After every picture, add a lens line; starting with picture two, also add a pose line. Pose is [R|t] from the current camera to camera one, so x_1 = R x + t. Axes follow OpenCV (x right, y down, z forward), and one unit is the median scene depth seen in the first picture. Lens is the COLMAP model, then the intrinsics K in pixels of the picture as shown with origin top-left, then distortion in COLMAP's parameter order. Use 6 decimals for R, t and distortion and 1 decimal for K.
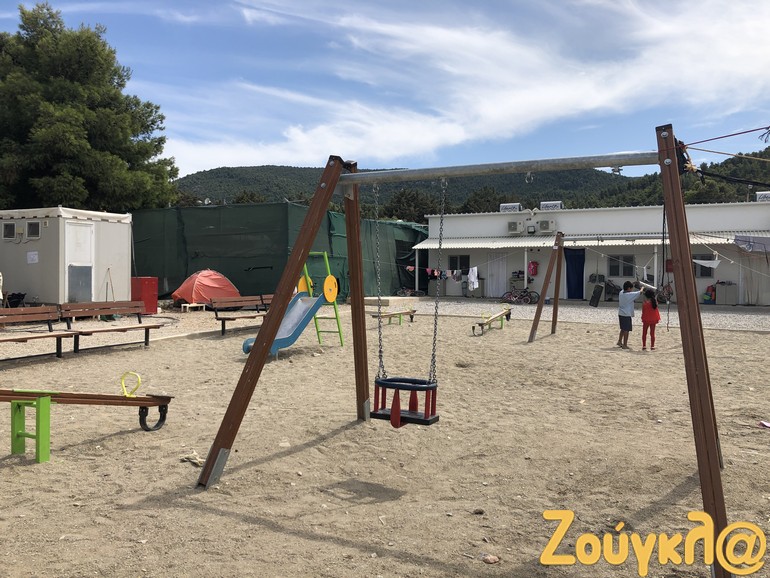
lens RADIAL K [[630.5, 0, 387.6], [0, 630.5, 294.0], [0, 0, 1]] dist [0.027604, -0.020726]
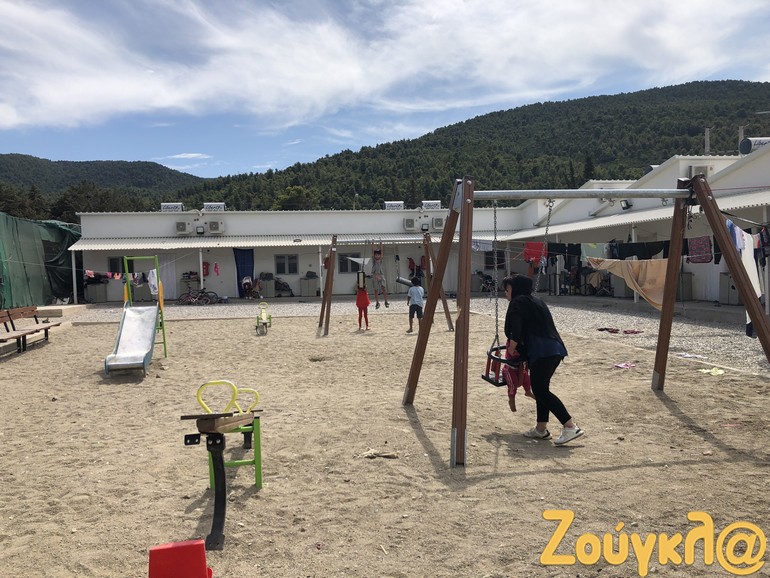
lens RADIAL K [[630.5, 0, 383.6], [0, 630.5, 282.1], [0, 0, 1]] dist [0.027604, -0.020726]
pose [[0.809052, -0.042019, 0.586234, -0.131876], [0.051953, 0.998650, -0.000120, -0.004224], [-0.585437, 0.030554, 0.810142, 0.017601]]
